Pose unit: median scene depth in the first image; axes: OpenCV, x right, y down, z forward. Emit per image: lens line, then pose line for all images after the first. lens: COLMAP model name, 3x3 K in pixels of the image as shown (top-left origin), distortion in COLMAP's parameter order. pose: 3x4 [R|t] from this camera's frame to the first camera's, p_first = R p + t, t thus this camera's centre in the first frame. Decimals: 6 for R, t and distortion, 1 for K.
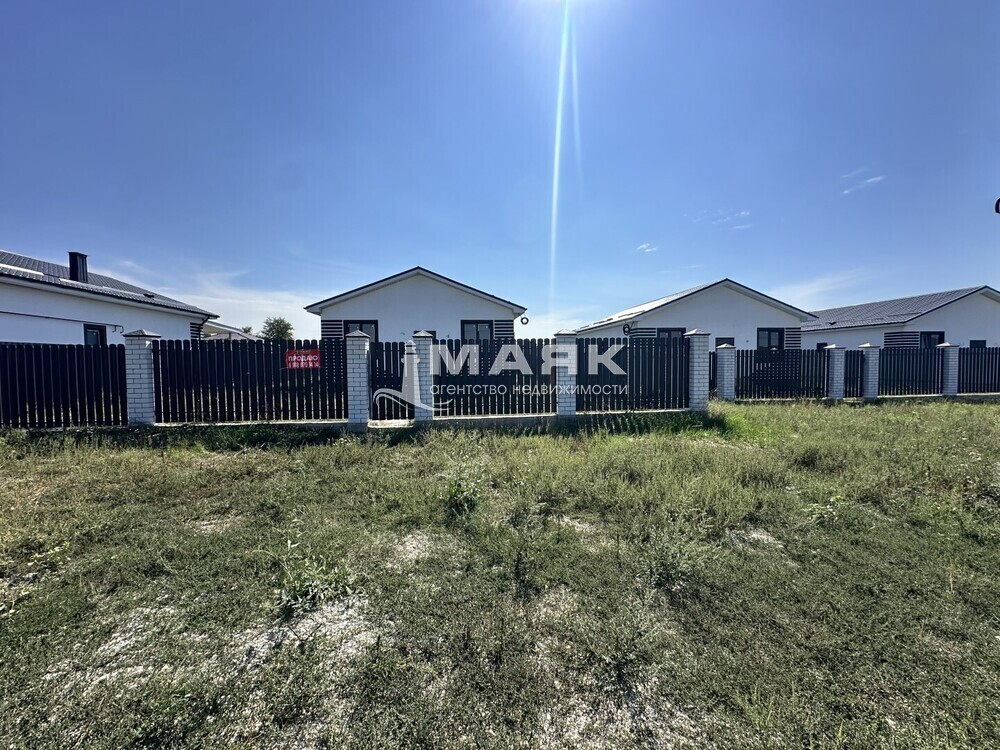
lens RADIAL K [[400.0, 0, 500.7], [0, 400.0, 377.5], [0, 0, 1]] dist [-0.006086, 0.001226]
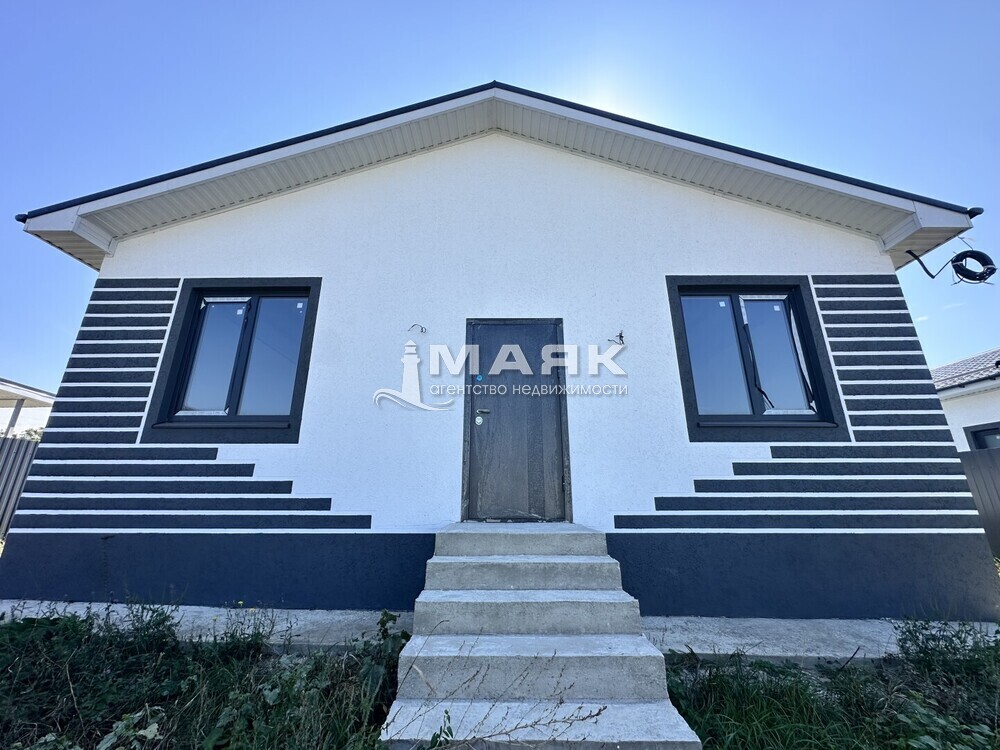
lens RADIAL K [[400.0, 0, 496.4], [0, 400.0, 373.3], [0, 0, 1]] dist [-0.006086, 0.001226]
pose [[0.989838, -0.030745, -0.138835, -0.165869], [-0.018396, 0.940455, -0.339420, -0.009929], [0.141003, 0.338525, 0.930333, 0.784519]]
